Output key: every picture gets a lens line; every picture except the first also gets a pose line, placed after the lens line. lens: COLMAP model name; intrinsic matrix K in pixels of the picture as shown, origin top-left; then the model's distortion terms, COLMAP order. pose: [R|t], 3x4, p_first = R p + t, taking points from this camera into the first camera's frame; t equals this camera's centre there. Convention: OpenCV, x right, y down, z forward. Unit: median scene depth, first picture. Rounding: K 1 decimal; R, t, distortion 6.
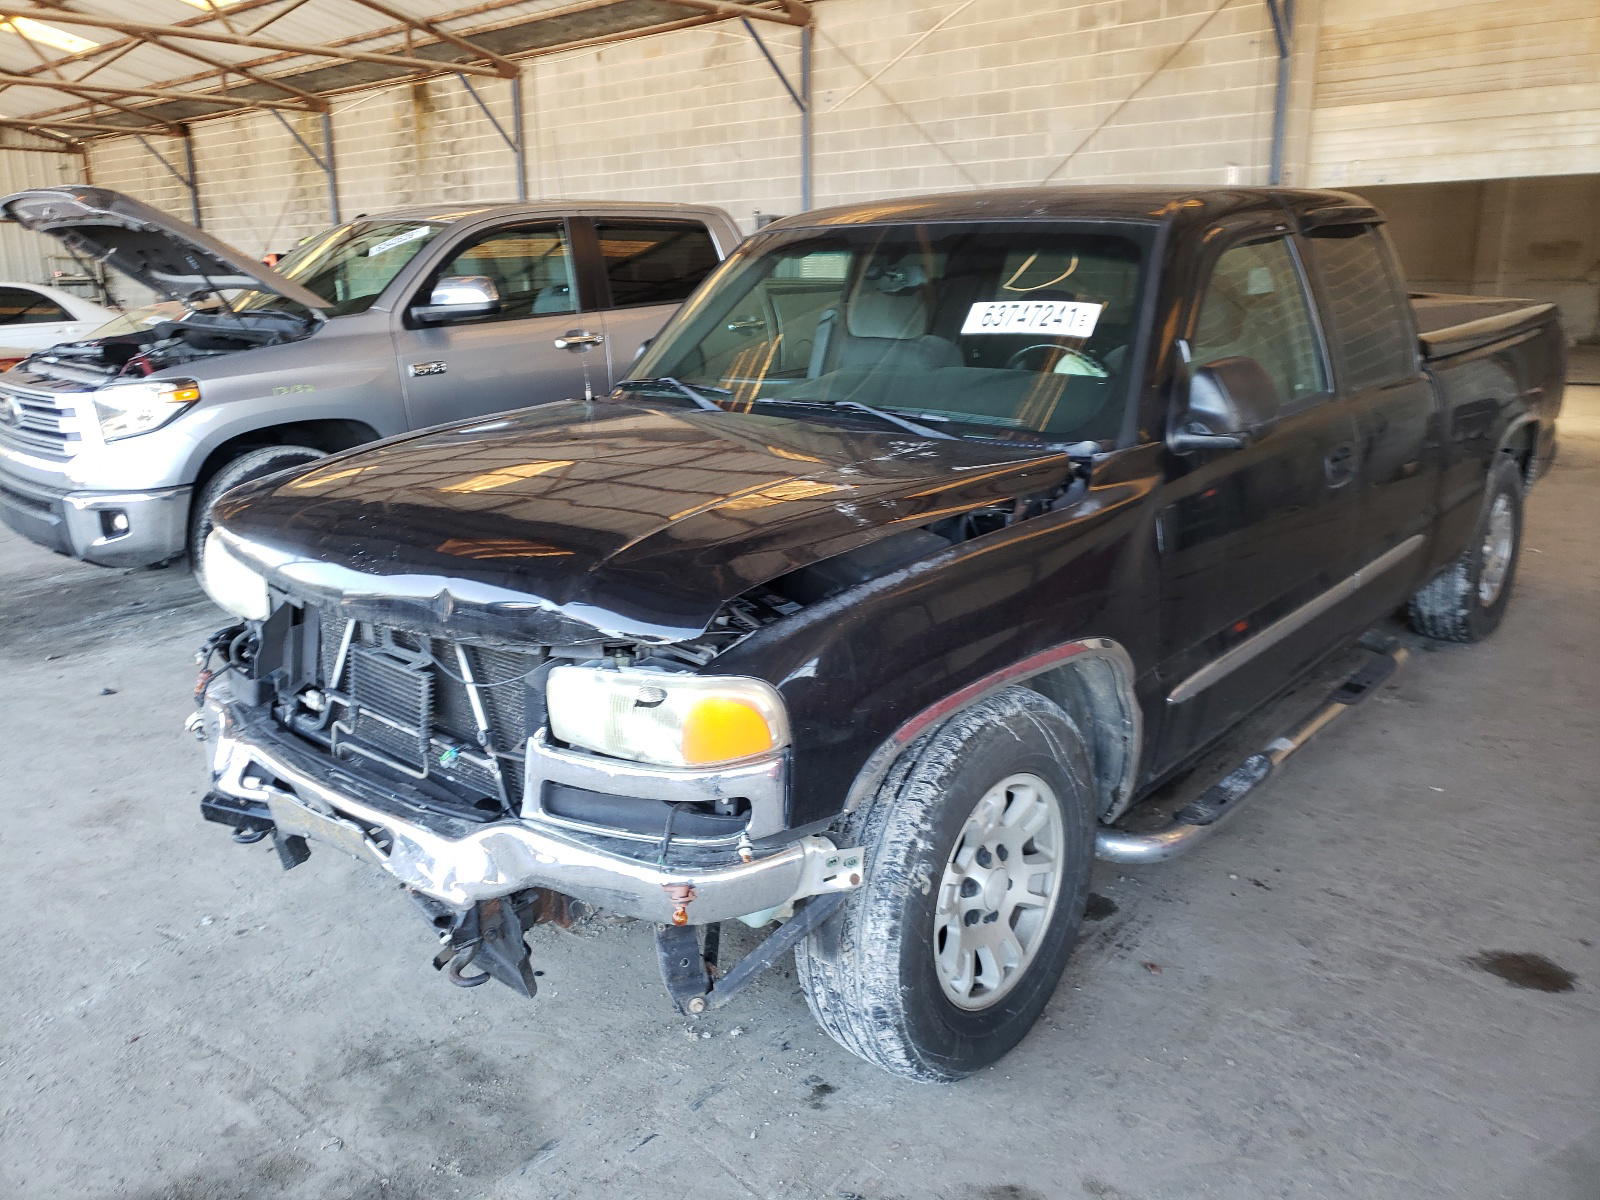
lens RADIAL K [[1224.5, 0, 800.0], [0, 1224.5, 600.0], [0, 0, 1]] dist [-0.005808, -0.002118]
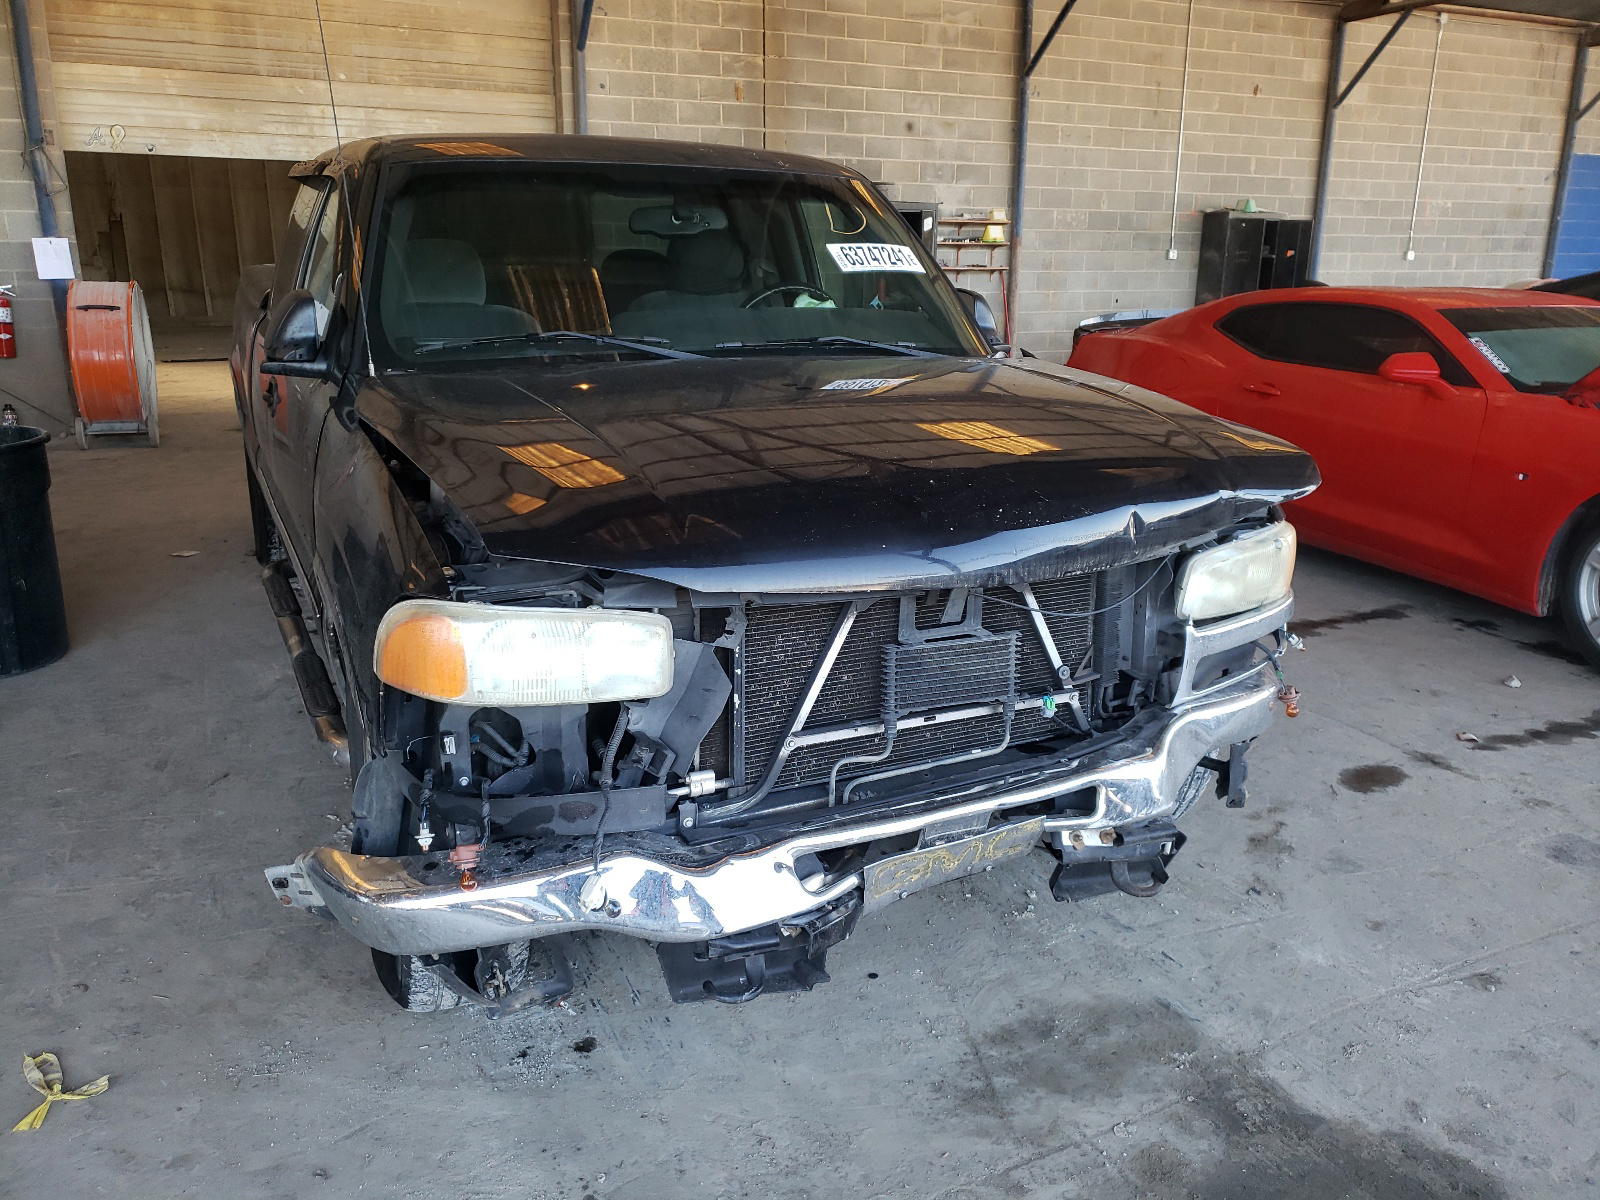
lens RADIAL K [[1261.3, 0, 800.0], [0, 1261.3, 600.0], [0, 0, 1]] dist [-0.016895, 0.036709]
pose [[0.365873, -0.223703, 0.903379, -0.339066], [0.223496, 0.963396, 0.148048, -0.038649], [-0.903430, 0.147735, 0.402477, 0.210296]]
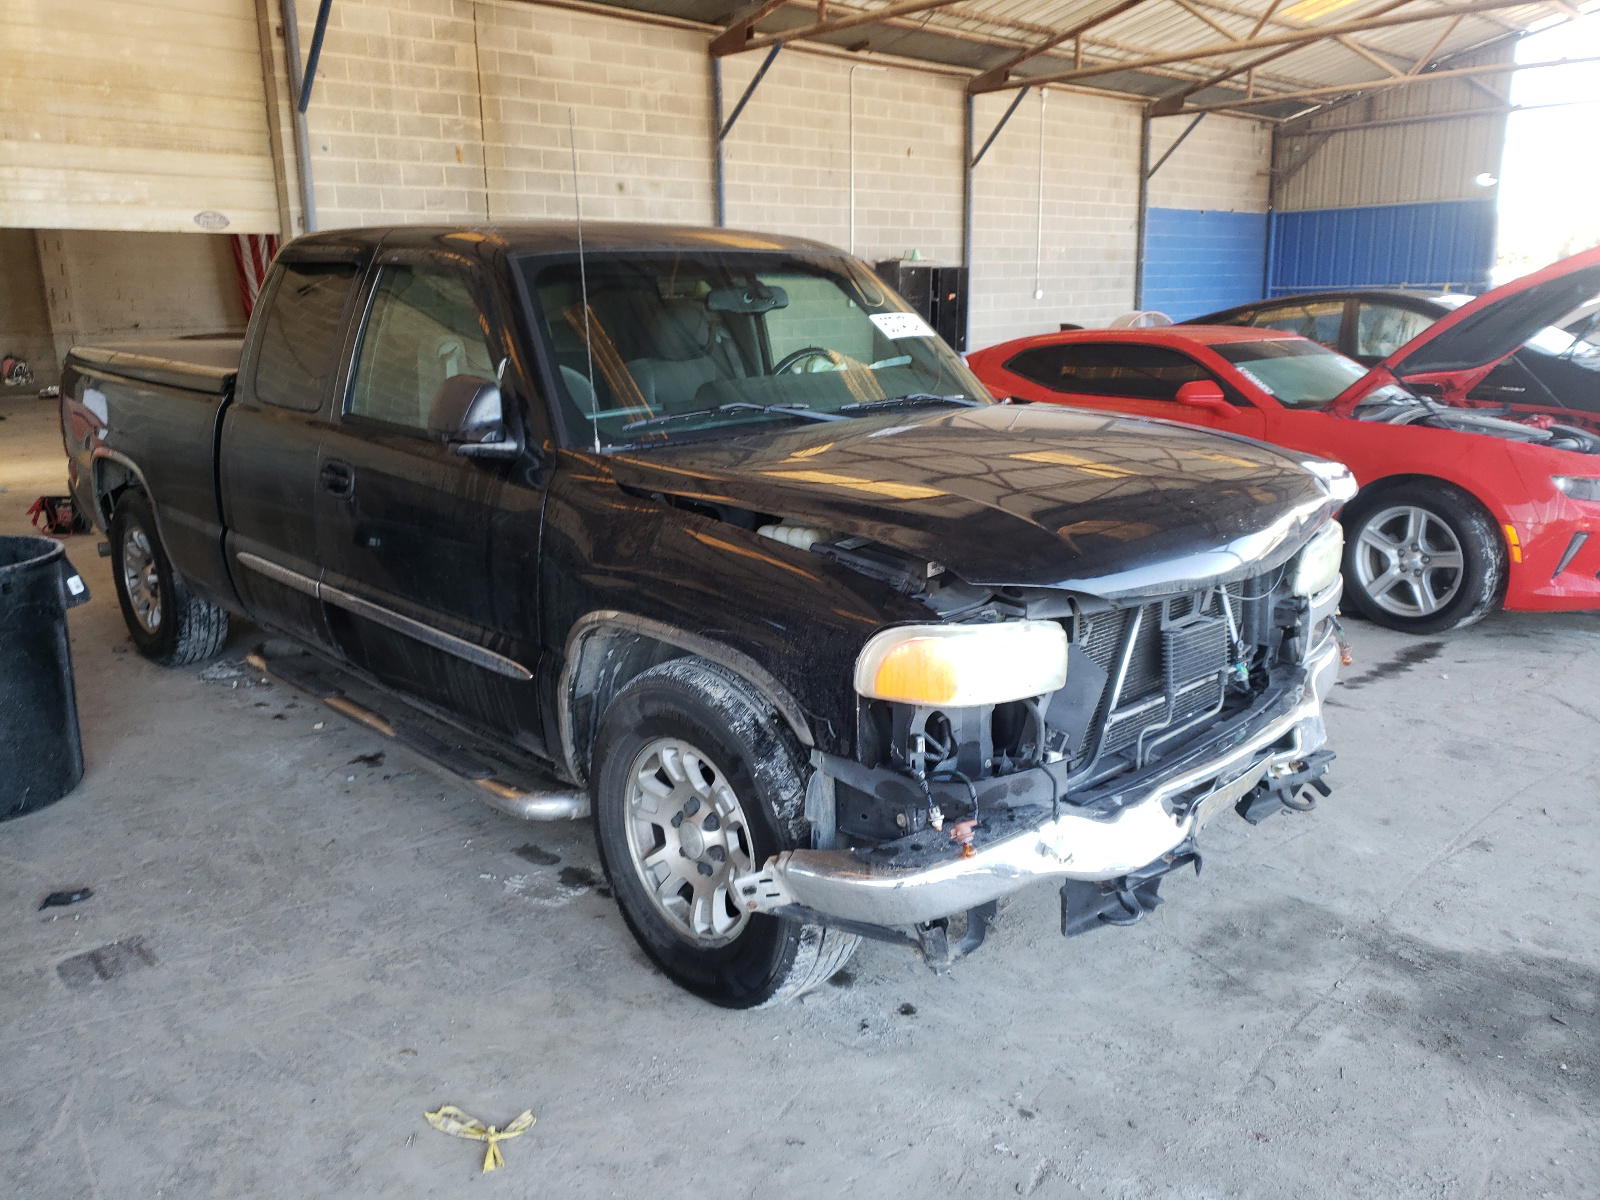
lens RADIAL K [[1257.4, 0, 792.2], [0, 1257.4, 591.0], [0, 0, 1]] dist [-0.020772, 0.046632]
pose [[0.073105, -0.207971, 0.975399, -0.422098], [0.272731, 0.944906, 0.181028, -0.081543], [-0.959309, 0.252788, 0.125797, 0.343387]]
